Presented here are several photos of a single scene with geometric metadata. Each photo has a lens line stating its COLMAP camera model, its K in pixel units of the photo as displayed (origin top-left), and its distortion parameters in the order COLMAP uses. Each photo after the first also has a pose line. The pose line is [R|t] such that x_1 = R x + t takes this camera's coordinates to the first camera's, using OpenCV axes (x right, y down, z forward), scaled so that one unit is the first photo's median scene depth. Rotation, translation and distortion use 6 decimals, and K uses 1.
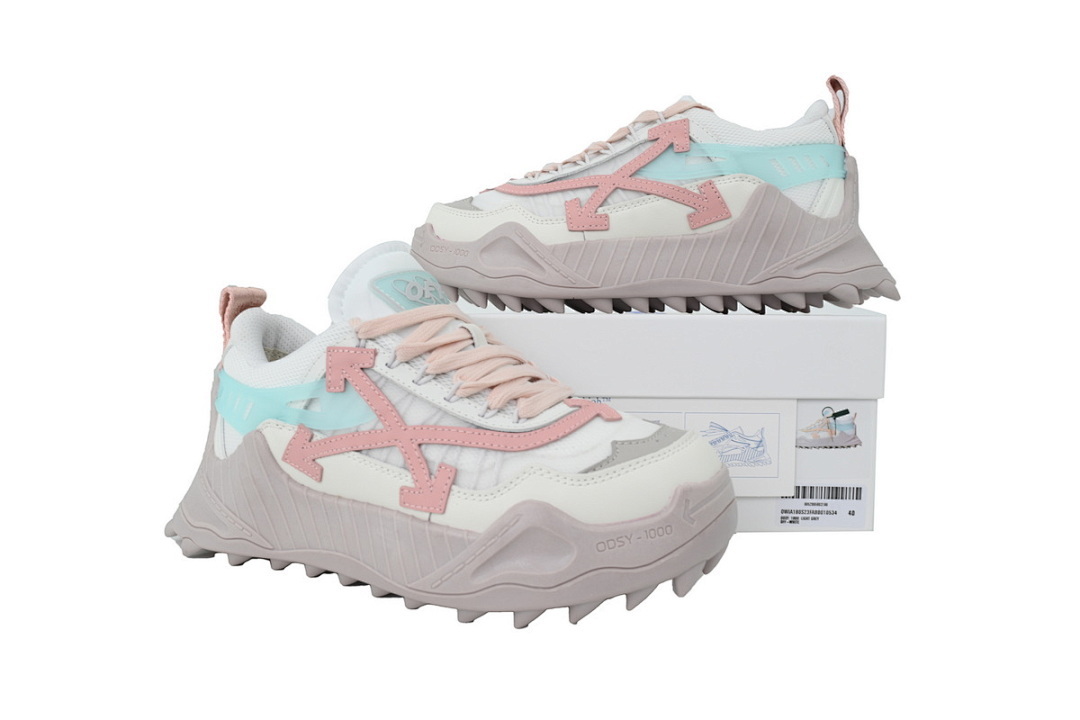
lens RADIAL K [[762.4, 0, 540.9], [0, 762.4, 359.6], [0, 0, 1]] dist [-0.004118, 0.000195]
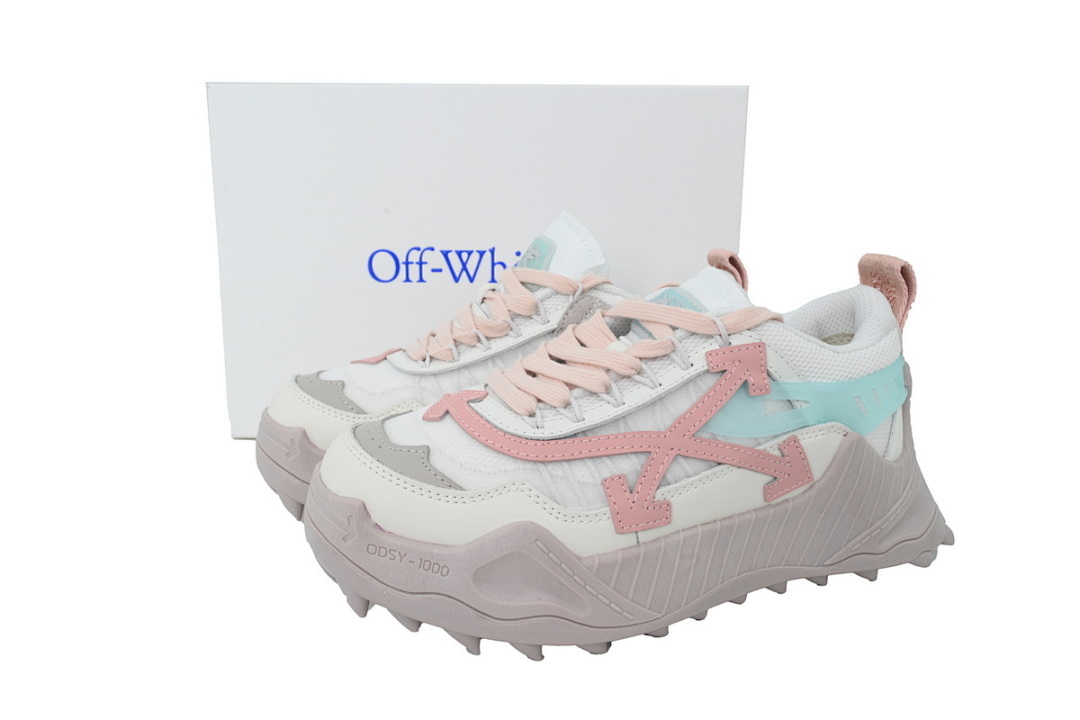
lens RADIAL K [[762.4, 0, 538.7], [0, 762.4, 360.8], [0, 0, 1]] dist [-0.004118, 0.000195]
pose [[0.902857, -0.079949, 0.422443, -0.283996], [-0.007440, 0.979506, 0.201275, -0.439716], [-0.429878, -0.184866, 0.883759, 0.480111]]
